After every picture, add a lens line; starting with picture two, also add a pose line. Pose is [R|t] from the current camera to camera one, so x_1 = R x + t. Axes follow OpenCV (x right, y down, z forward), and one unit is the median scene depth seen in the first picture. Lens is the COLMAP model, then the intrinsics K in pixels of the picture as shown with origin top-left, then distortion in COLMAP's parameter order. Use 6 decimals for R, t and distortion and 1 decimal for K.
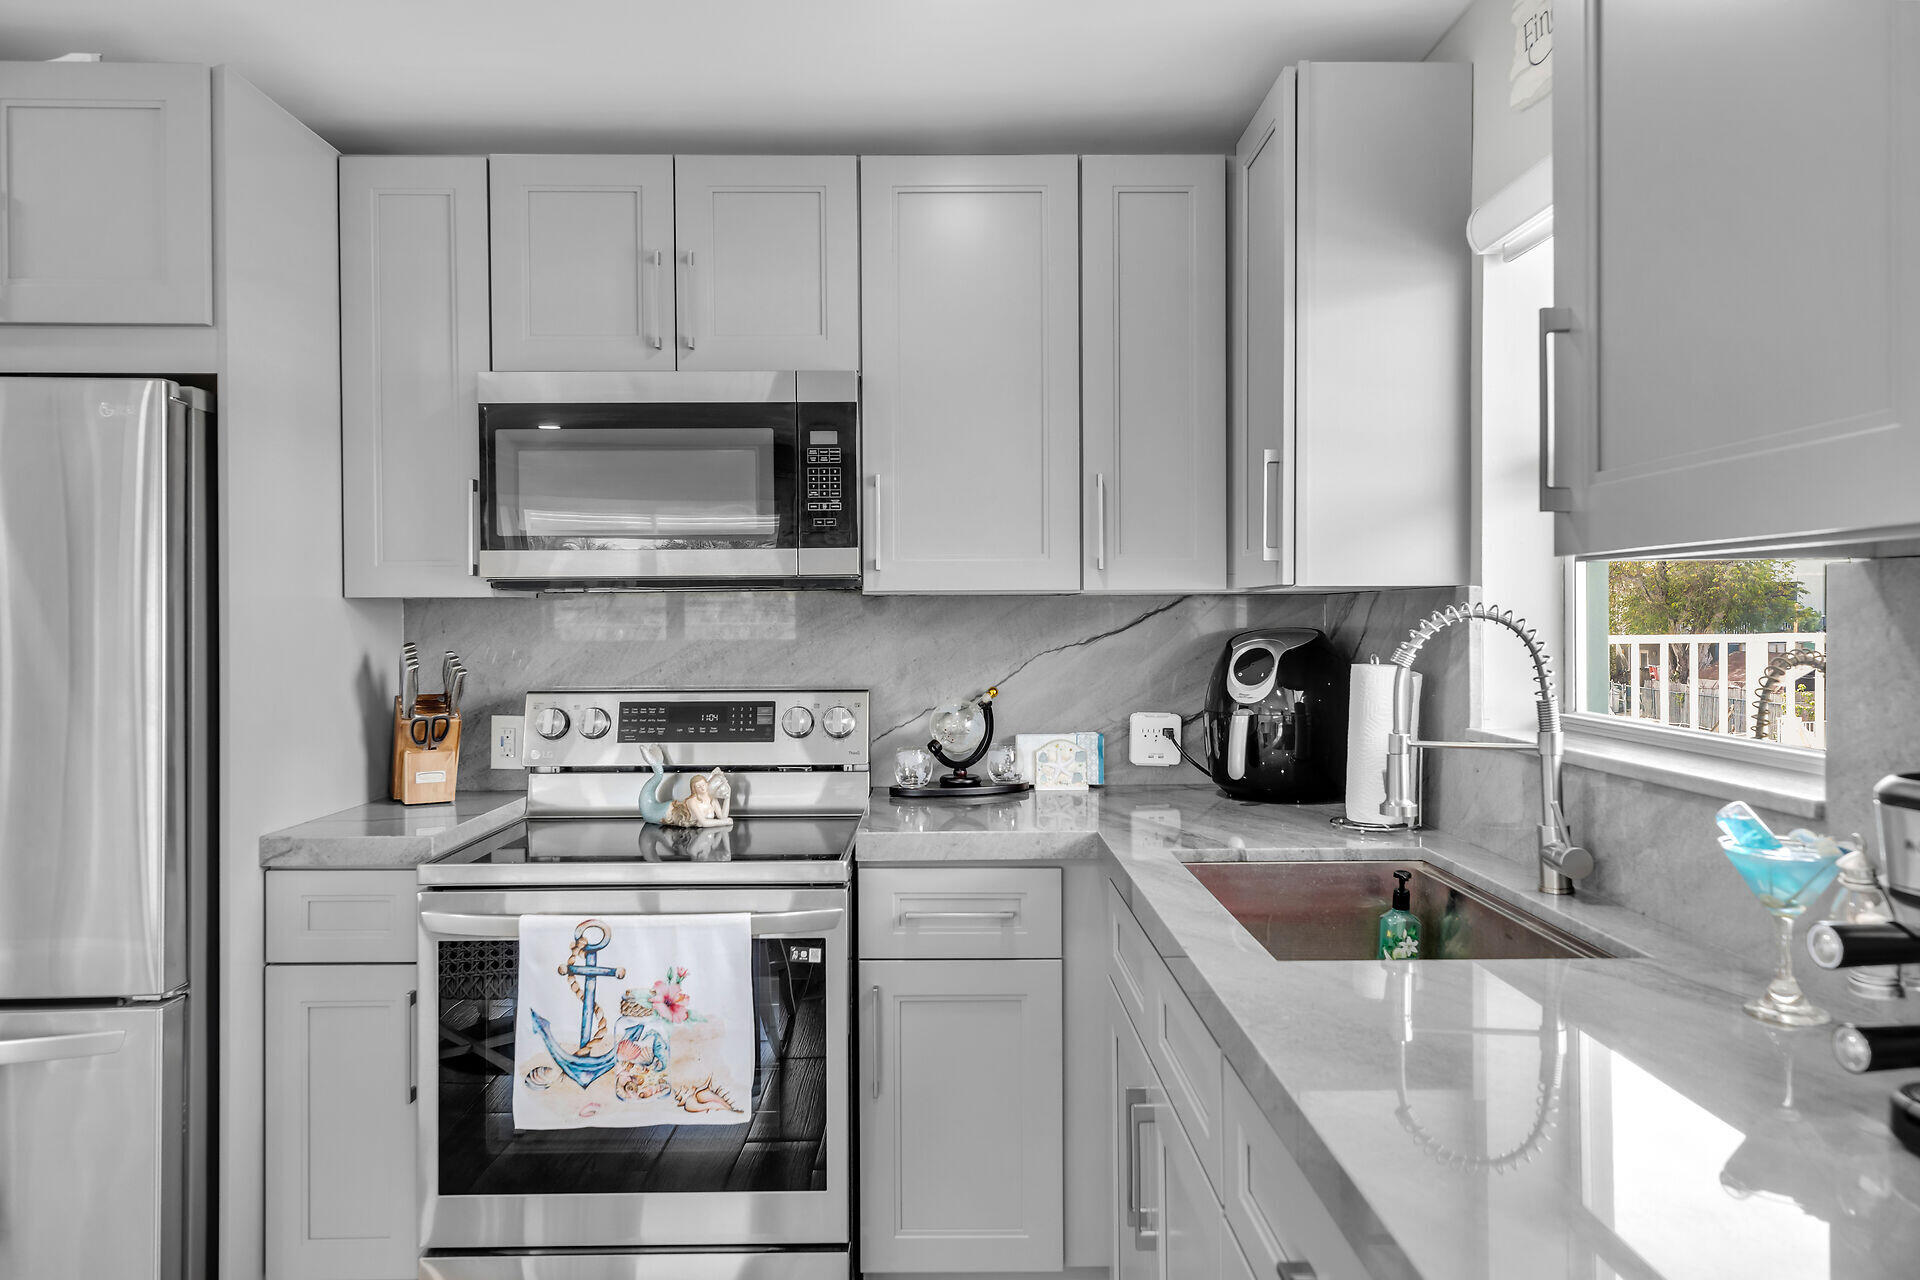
lens RADIAL K [[1252.3, 0, 949.0], [0, 1252.3, 629.8], [0, 0, 1]] dist [0.007885, 0.001252]
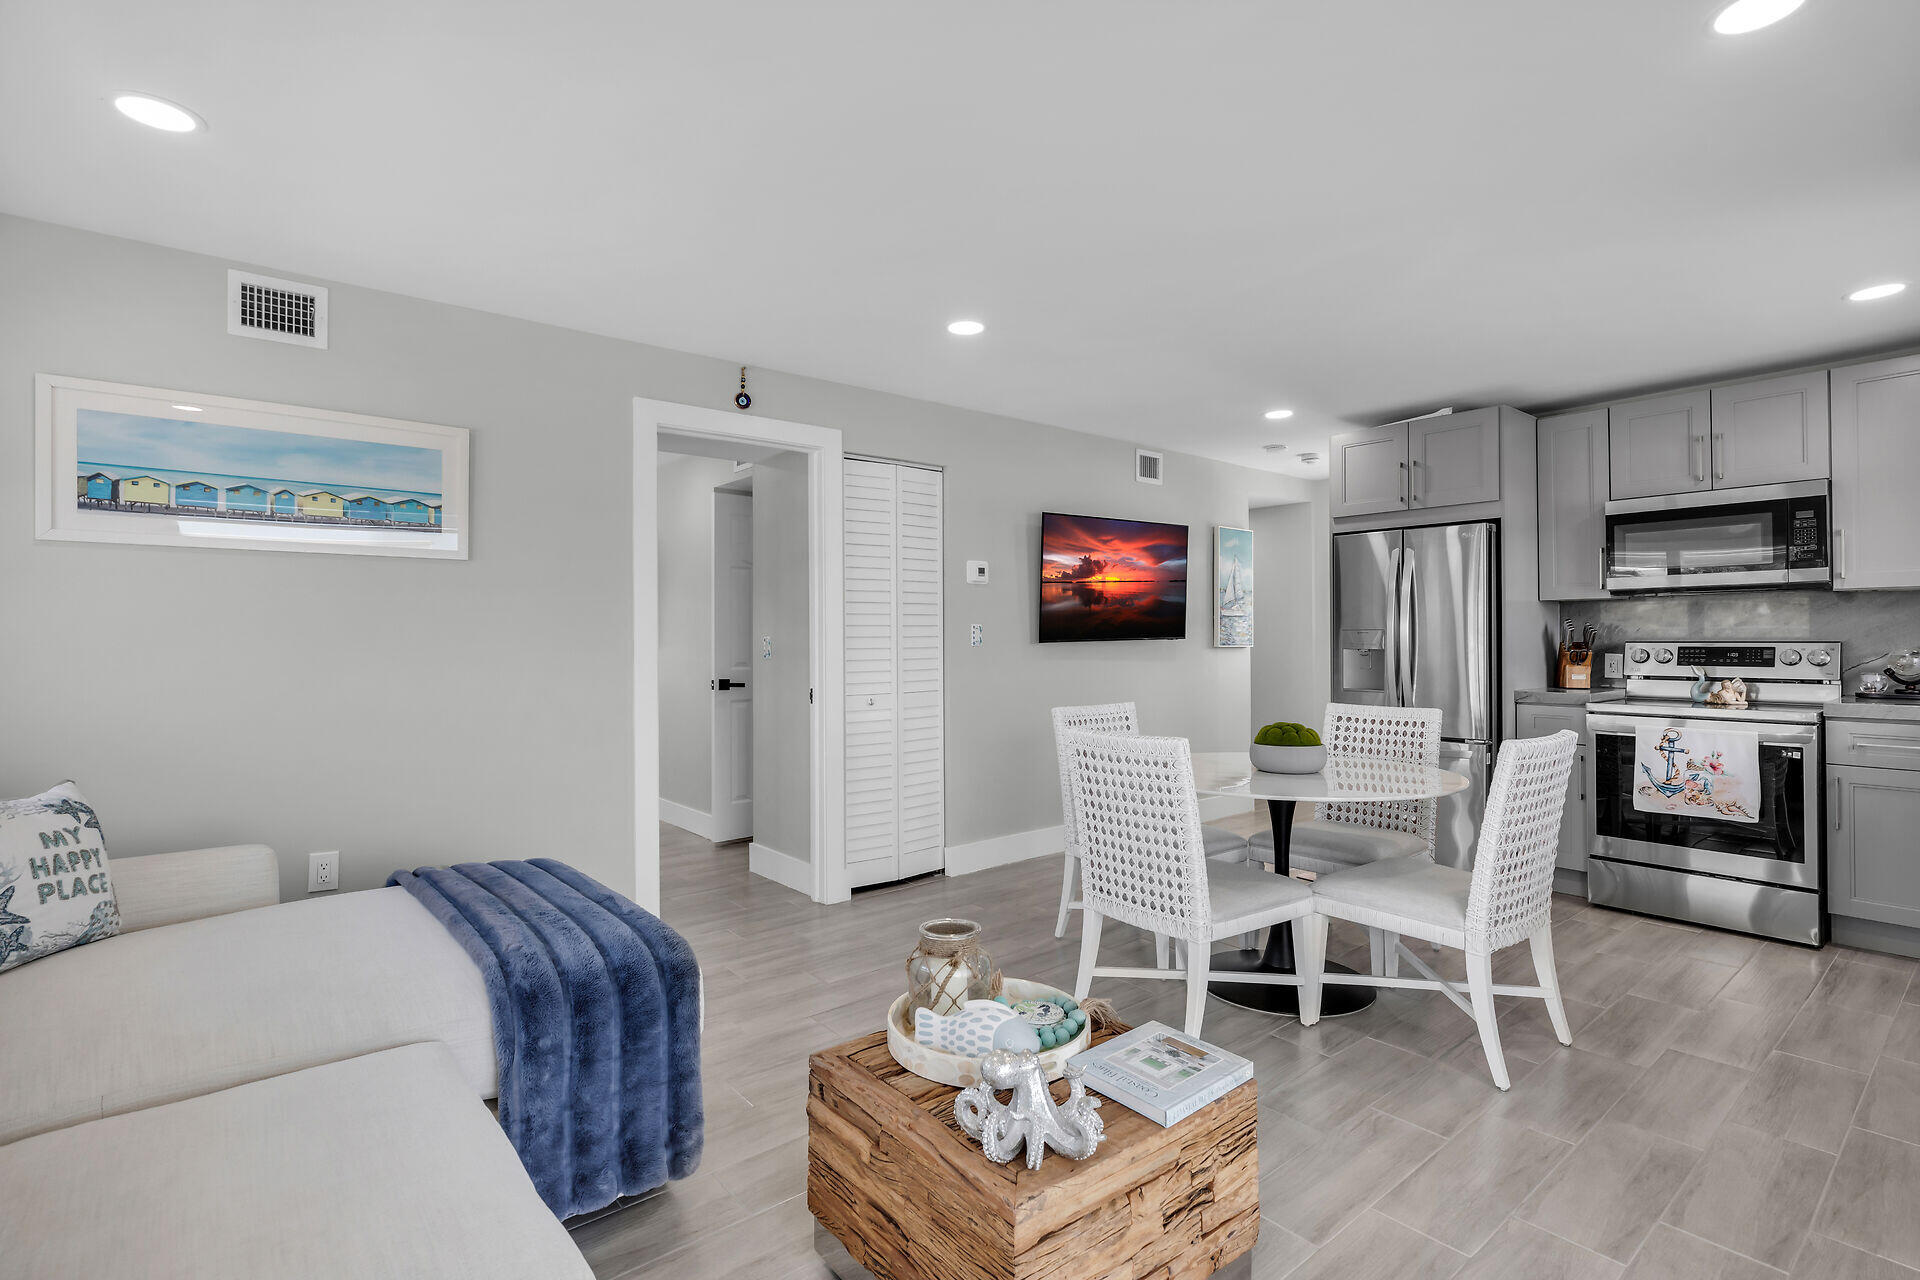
lens RADIAL K [[918.3, 0, 959.2], [0, 918.3, 628.6], [0, 0, 1]] dist [0.000443, 0.001276]
pose [[0.635842, -0.006005, -0.771796, 0.173173], [-0.004920, 0.999918, -0.011834, 0.054698], [0.771804, 0.011322, 0.635760, -0.979451]]
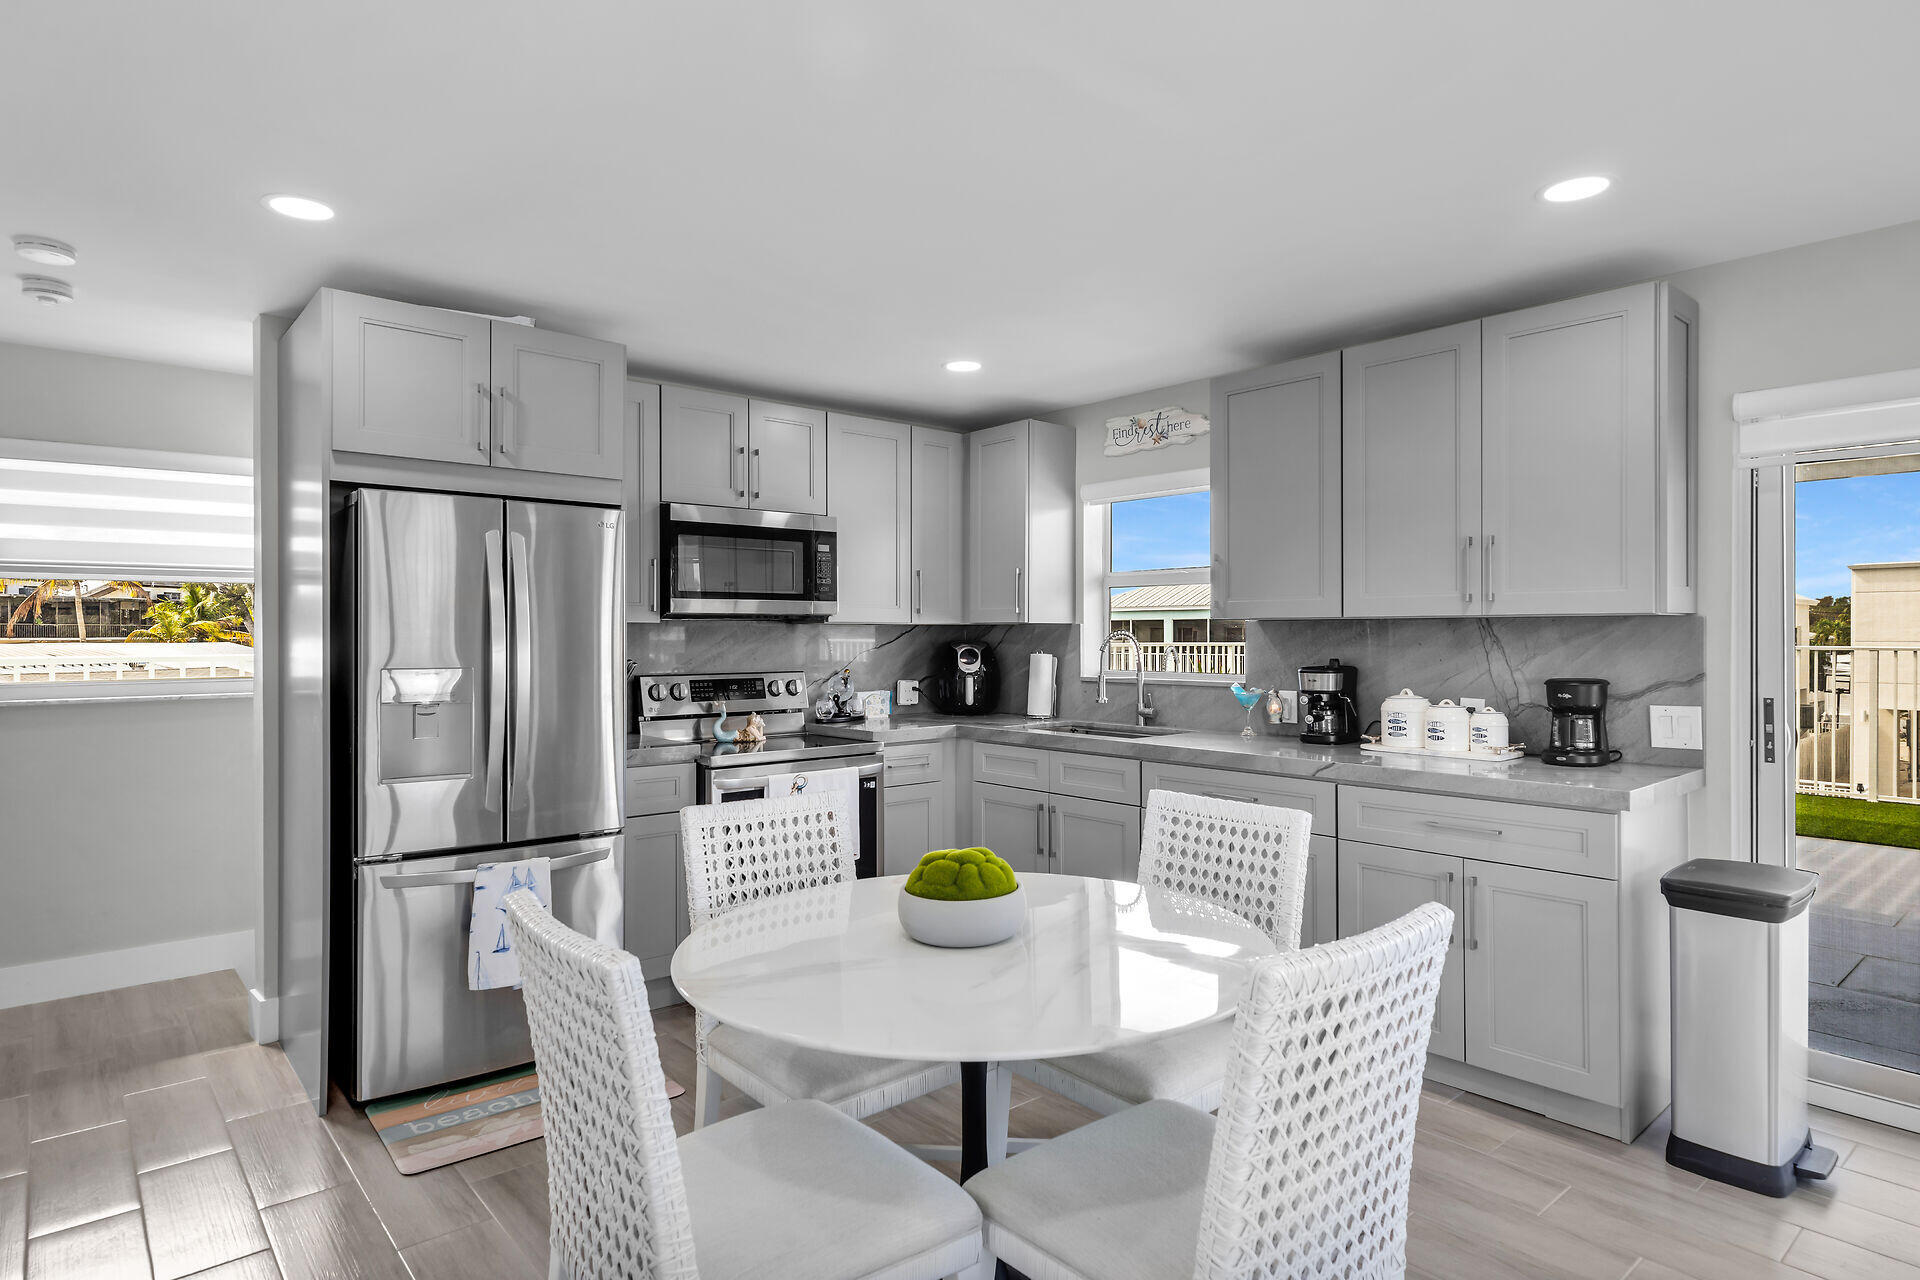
lens RADIAL K [[1059.0, 0, 959.5], [0, 1059.0, 639.6], [0, 0, 1]] dist [0.003589, 0.000330]
pose [[0.755577, 0.003820, 0.655048, -1.048966], [-0.002290, 0.999992, -0.003190, 0.003230], [-0.655055, 0.000910, 0.755580, -0.461995]]
